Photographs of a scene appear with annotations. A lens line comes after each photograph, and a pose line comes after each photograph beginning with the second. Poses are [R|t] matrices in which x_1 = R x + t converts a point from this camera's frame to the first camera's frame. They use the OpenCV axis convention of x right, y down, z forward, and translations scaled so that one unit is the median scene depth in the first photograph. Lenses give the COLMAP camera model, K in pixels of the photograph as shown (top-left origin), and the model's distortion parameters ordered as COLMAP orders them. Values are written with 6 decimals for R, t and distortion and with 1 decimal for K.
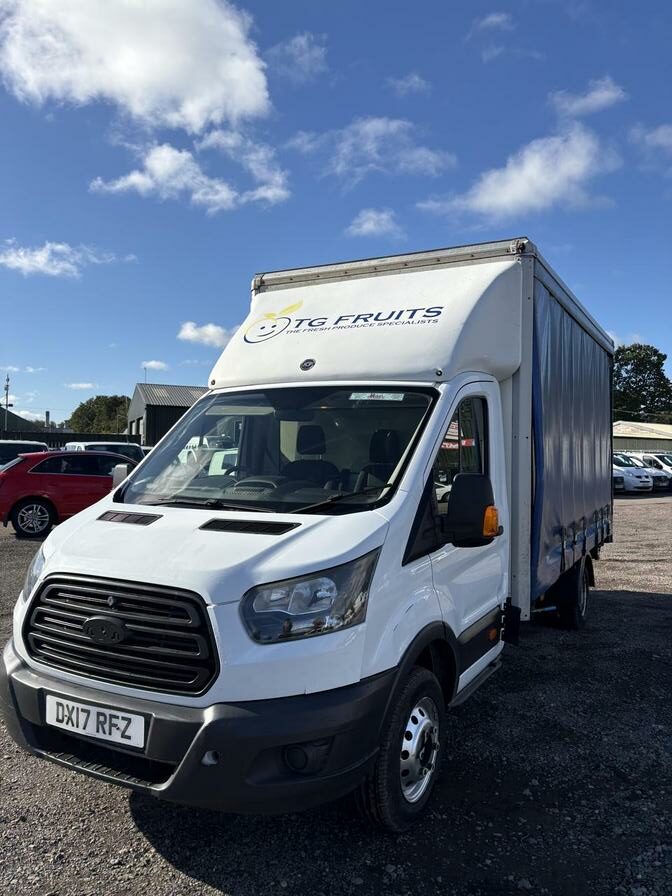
lens RADIAL K [[678.7, 0, 336.0], [0, 678.7, 448.0], [0, 0, 1]] dist [0.060305, -0.073365]
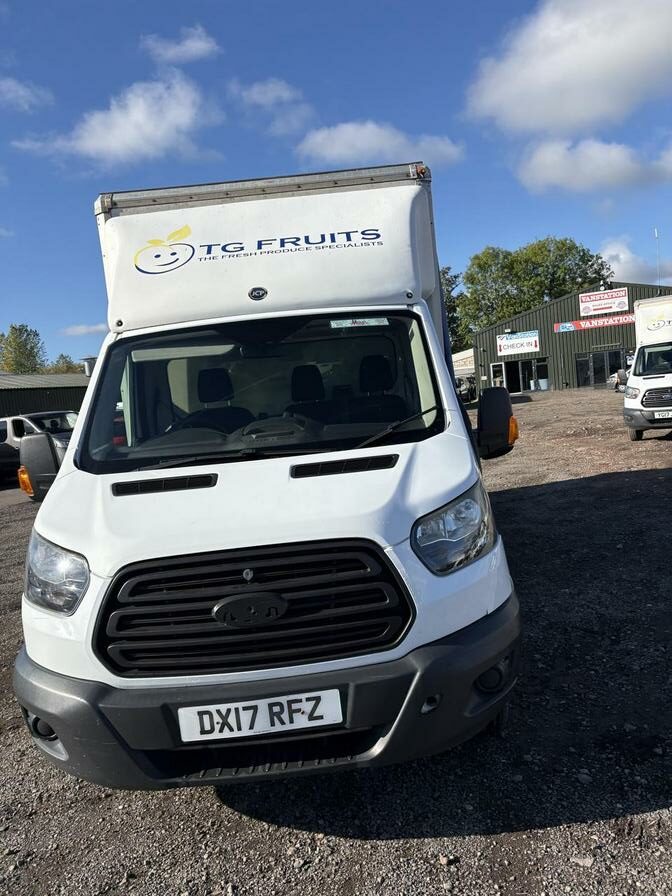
lens RADIAL K [[680.5, 0, 336.4], [0, 680.5, 461.2], [0, 0, 1]] dist [0.044534, -0.072877]
pose [[0.867247, -0.148863, 0.475102, -0.527595], [0.109382, 0.987908, 0.109875, 0.009004], [-0.485713, -0.043321, 0.873044, 0.206265]]
